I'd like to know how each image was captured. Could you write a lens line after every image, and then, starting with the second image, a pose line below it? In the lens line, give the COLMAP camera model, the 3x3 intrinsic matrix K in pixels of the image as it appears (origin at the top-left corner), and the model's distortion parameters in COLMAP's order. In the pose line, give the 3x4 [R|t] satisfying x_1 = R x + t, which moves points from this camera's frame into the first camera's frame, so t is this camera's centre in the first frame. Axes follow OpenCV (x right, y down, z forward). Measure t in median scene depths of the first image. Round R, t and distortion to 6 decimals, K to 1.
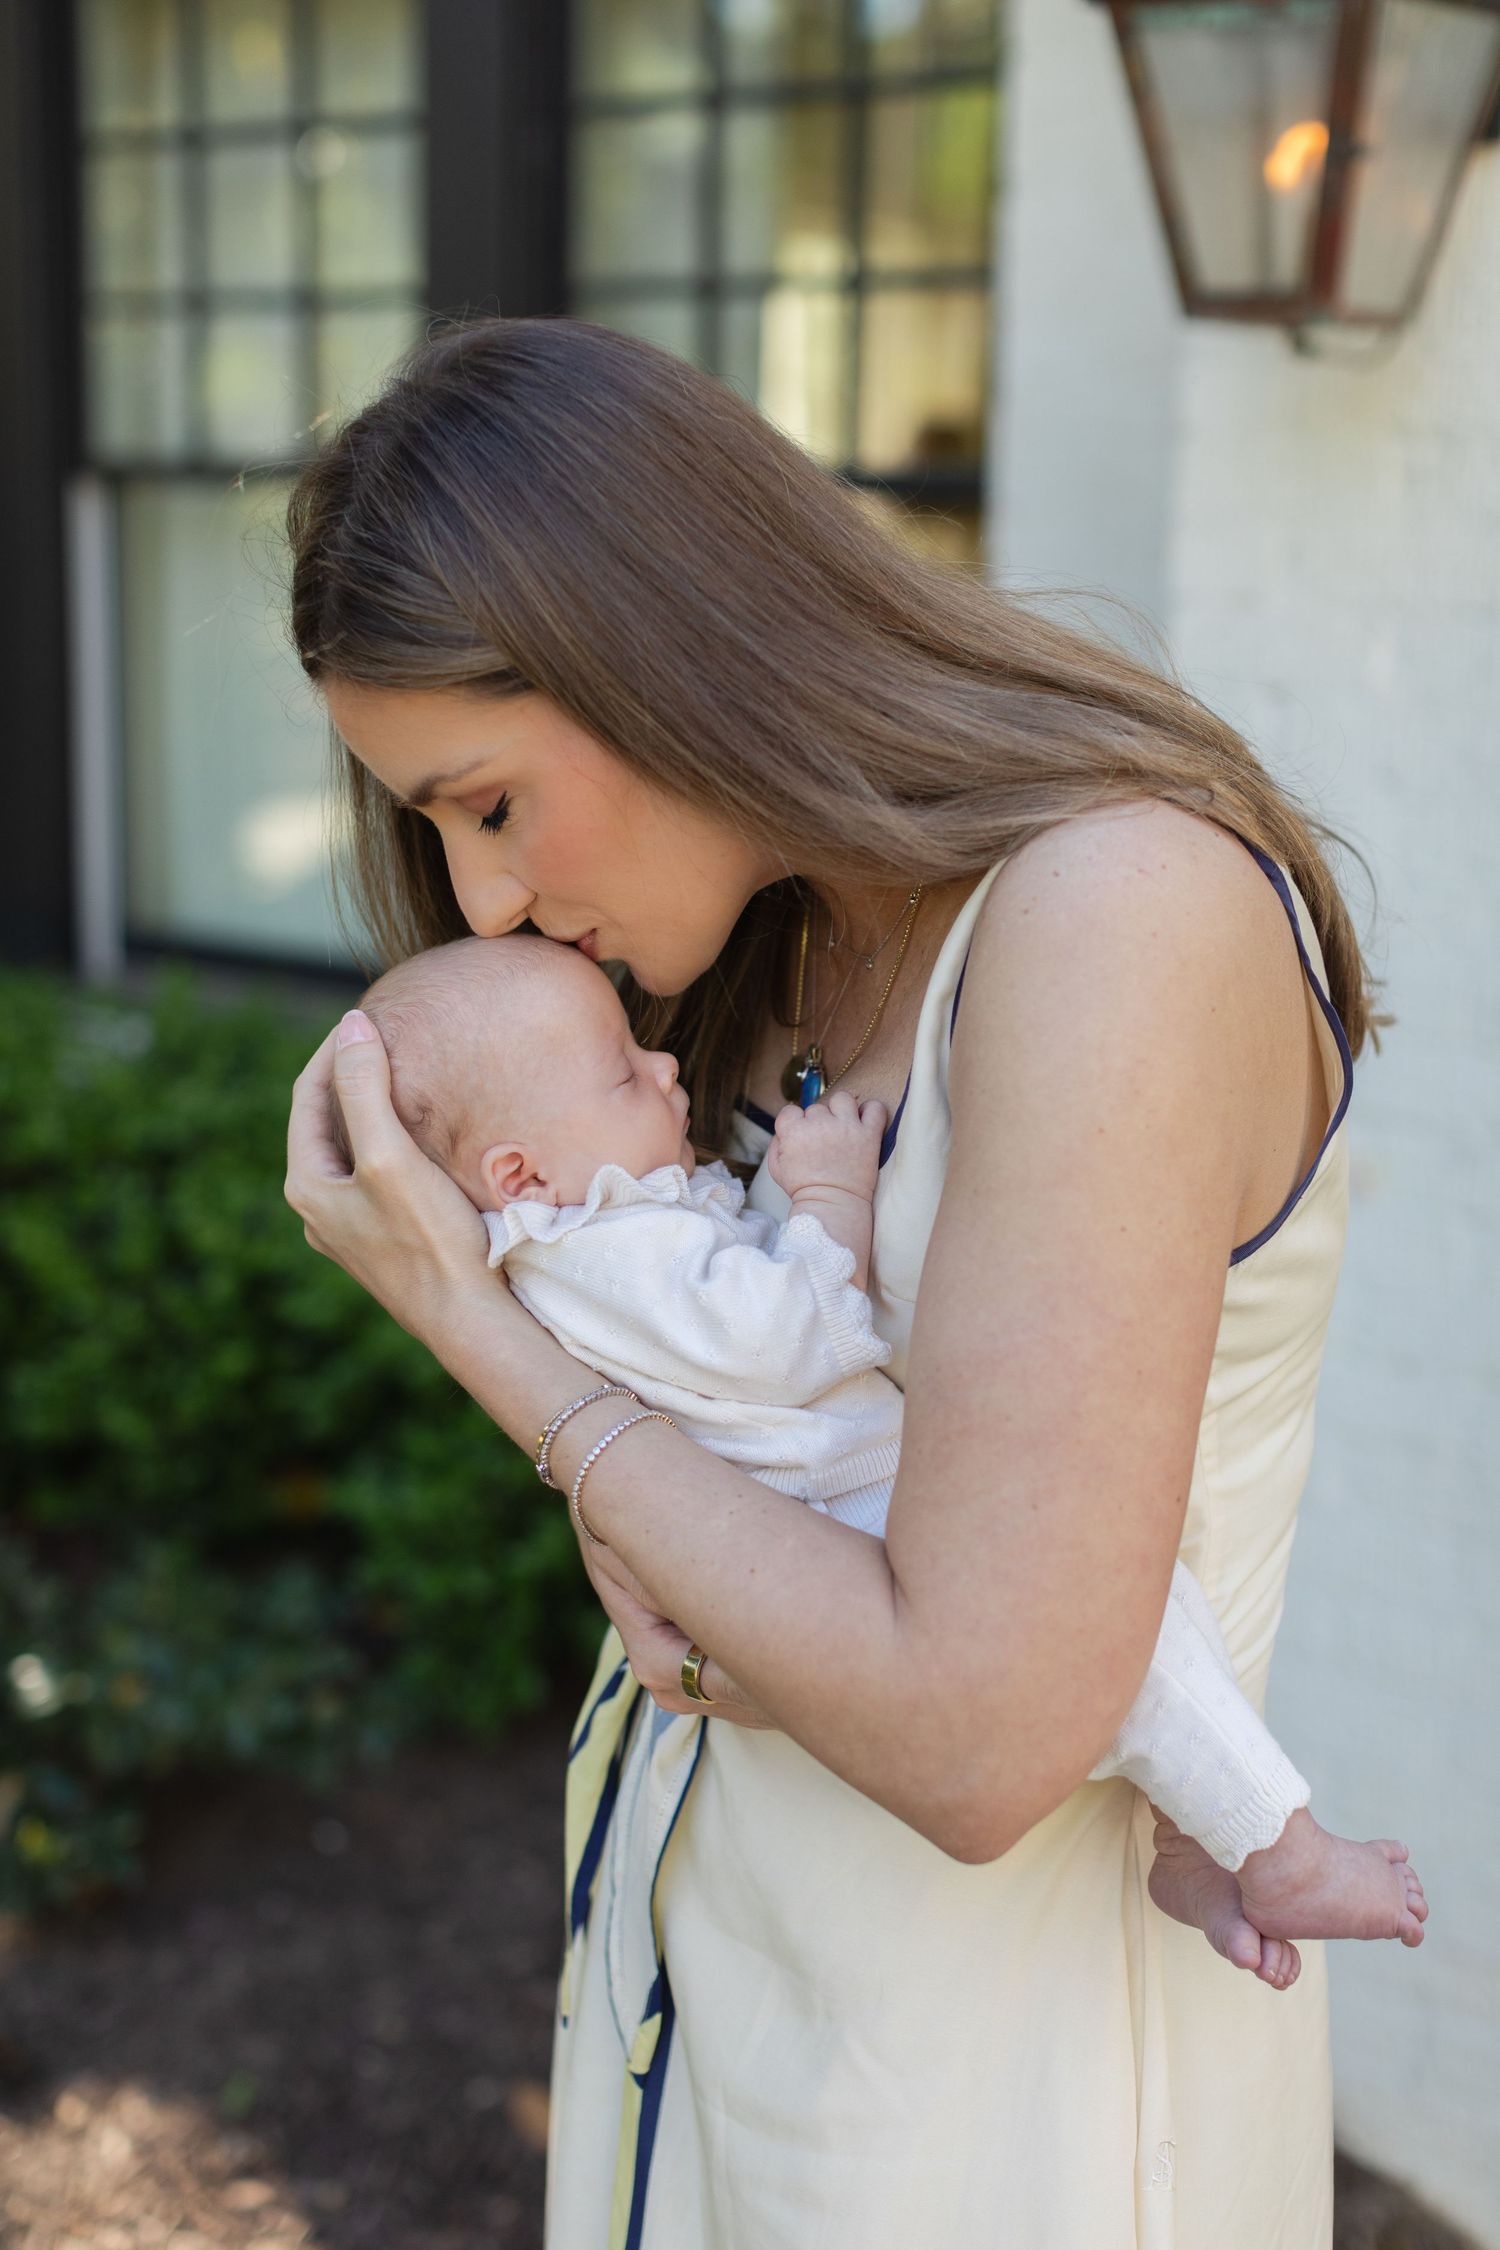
lens RADIAL K [[3072.4, 0, 745.9], [0, 3072.4, 1151.2], [0, 0, 1]] dist [0.014860, 0.000000]
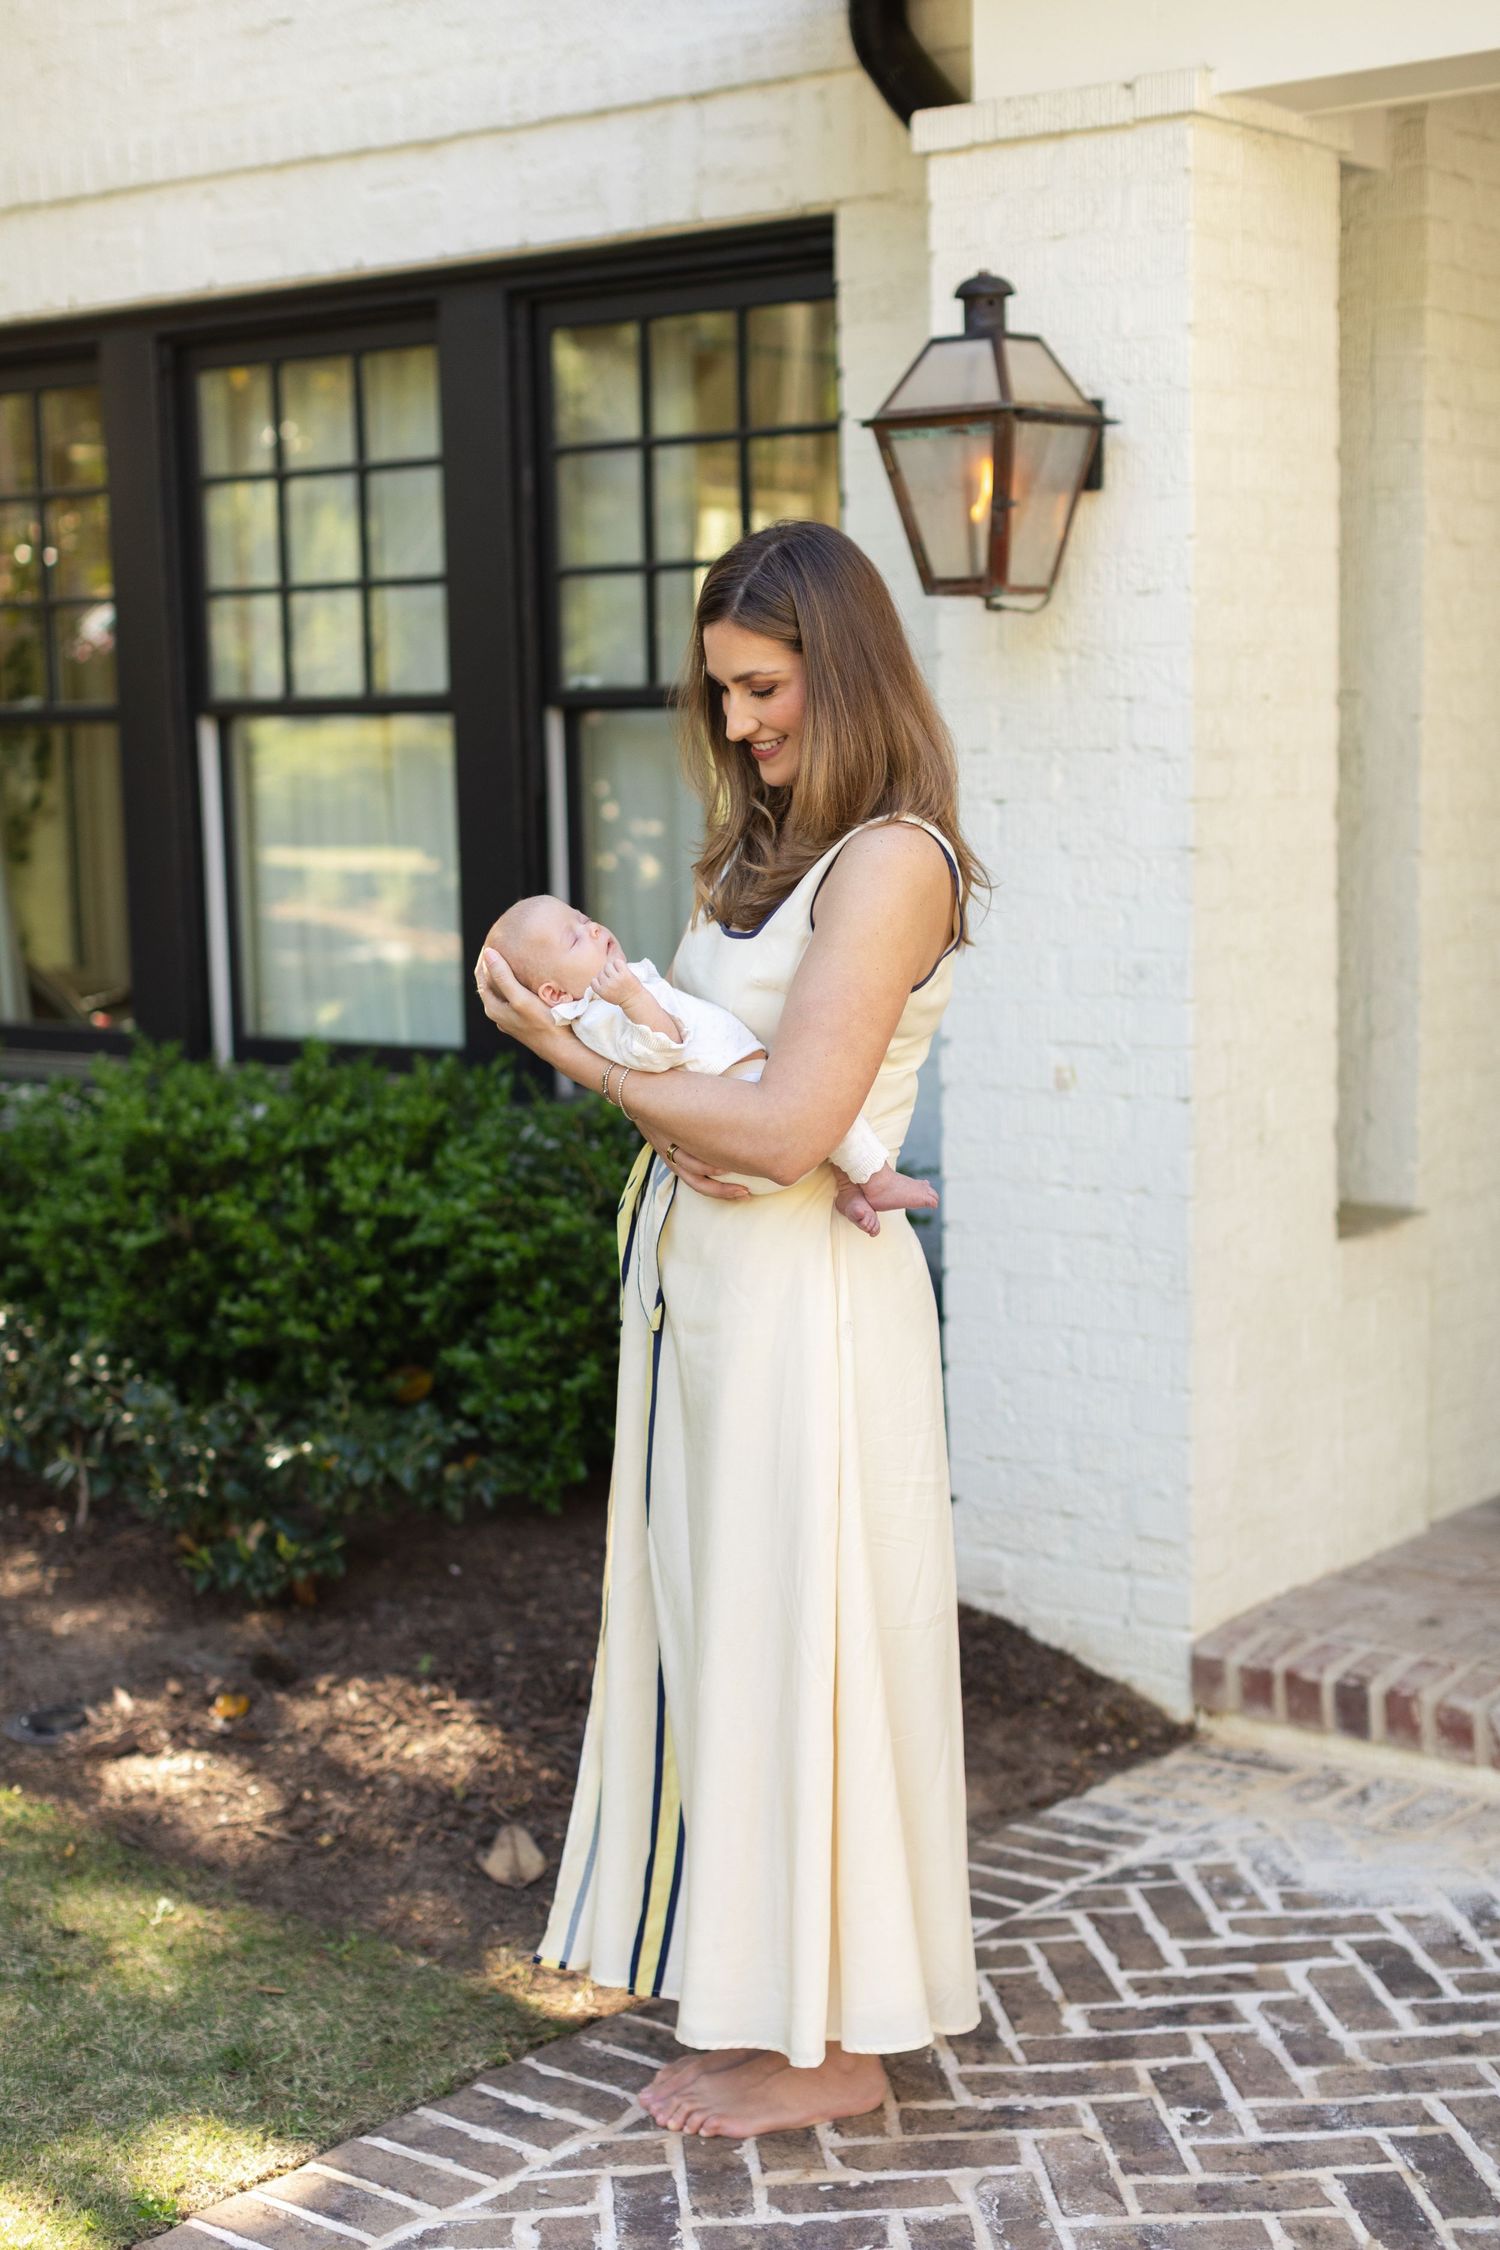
lens RADIAL K [[3218.1, 0, 850.4], [0, 3218.1, 1218.6], [0, 0, 1]] dist [0.011201, 0.000000]
pose [[0.998274, -0.046432, 0.035960, 0.015993], [0.048233, 0.997536, -0.050954, 0.153848], [-0.033505, 0.052601, 0.998053, -0.711981]]
